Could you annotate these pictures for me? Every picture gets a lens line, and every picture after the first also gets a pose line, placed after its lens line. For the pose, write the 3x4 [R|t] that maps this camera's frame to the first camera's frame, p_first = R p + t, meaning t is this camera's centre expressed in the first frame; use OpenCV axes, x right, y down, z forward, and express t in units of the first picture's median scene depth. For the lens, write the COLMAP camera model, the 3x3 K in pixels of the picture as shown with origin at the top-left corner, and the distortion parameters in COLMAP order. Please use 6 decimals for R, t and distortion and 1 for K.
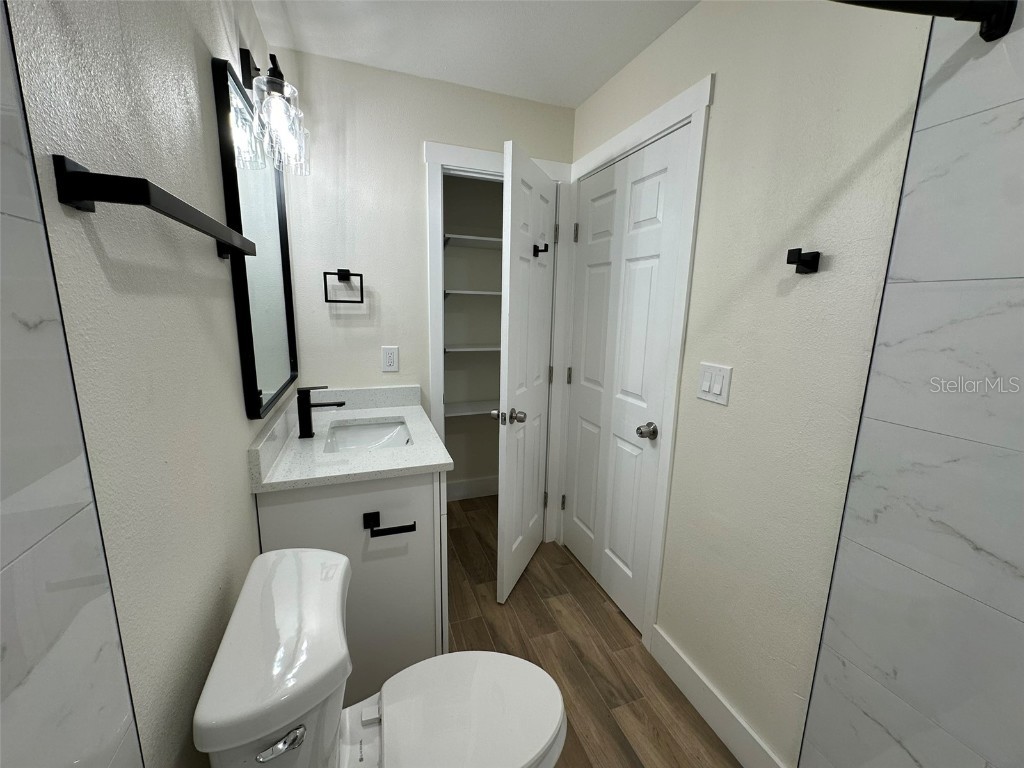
lens RADIAL K [[409.0, 0, 513.3], [0, 409.0, 384.0], [0, 0, 1]] dist [0.000887, 0.000532]
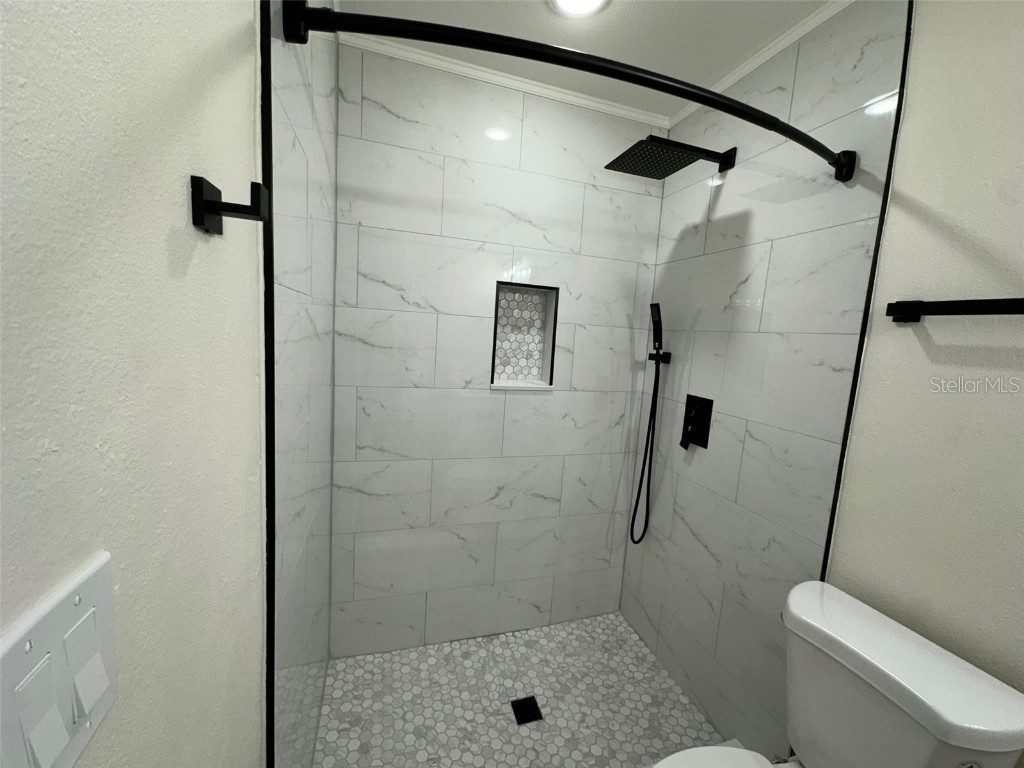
lens RADIAL K [[406.7, 0, 513.2], [0, 406.7, 382.9], [0, 0, 1]] dist [-0.006090, 0.005353]
pose [[-0.994832, -0.093184, 0.040334, 0.210029], [-0.076822, 0.950486, 0.301124, -0.160552], [-0.066397, 0.296469, -0.952732, 0.843742]]
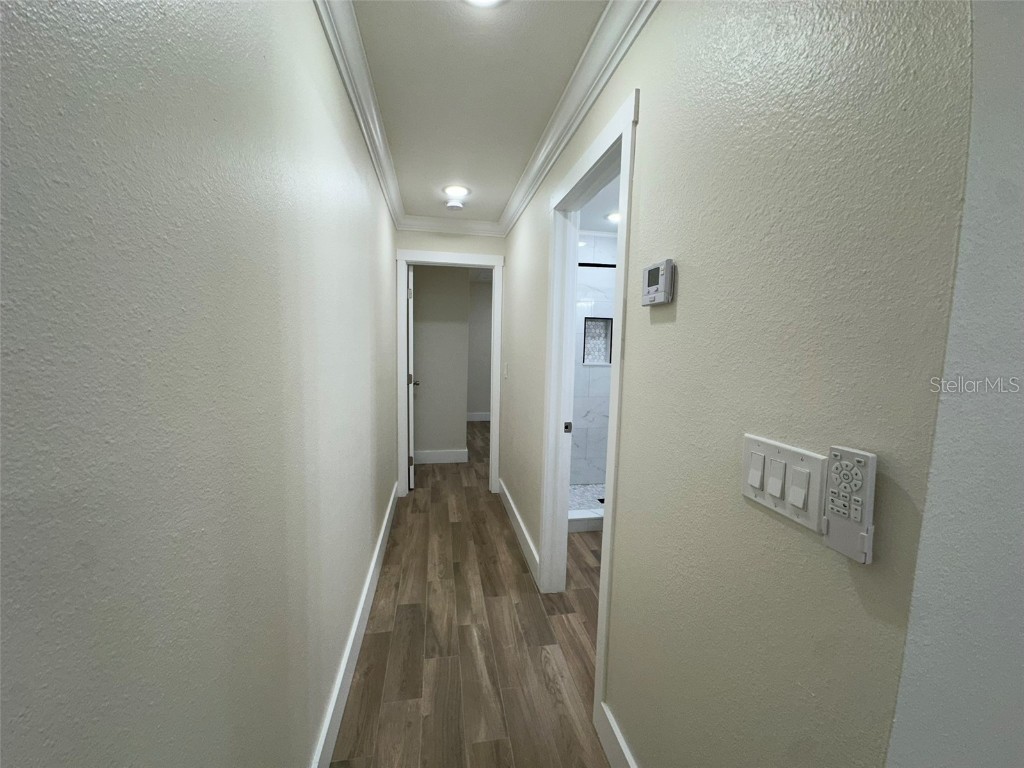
lens RADIAL K [[408.0, 0, 512.4], [0, 408.0, 383.5], [0, 0, 1]] dist [-0.004626, 0.000893]
pose [[-0.984218, -0.063062, 0.165343, 0.304420], [-0.014221, 0.959512, 0.281308, -0.357706], [-0.176388, 0.274517, -0.945266, 2.041952]]
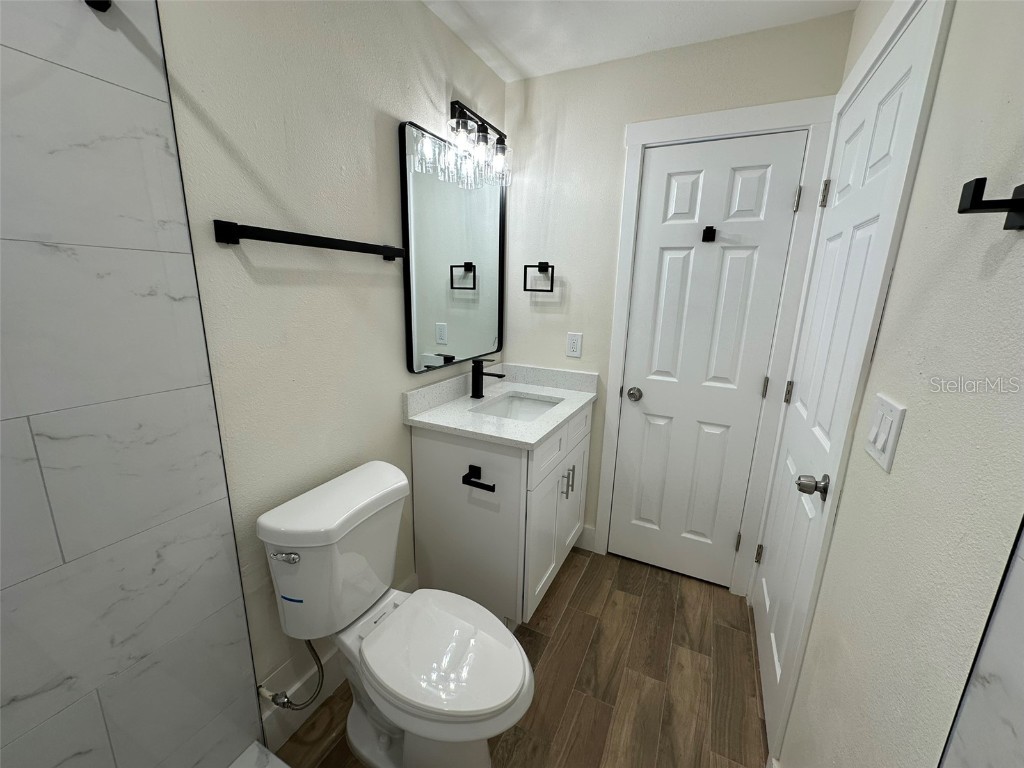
lens RADIAL K [[411.2, 0, 514.2], [0, 411.2, 383.5], [0, 0, 1]] dist [-0.001517, 0.000289]
pose [[0.692204, 0.159808, -0.703786, 0.399434], [-0.144936, 0.986090, 0.081361, -0.029497], [0.706999, 0.045686, 0.705737, 0.157582]]
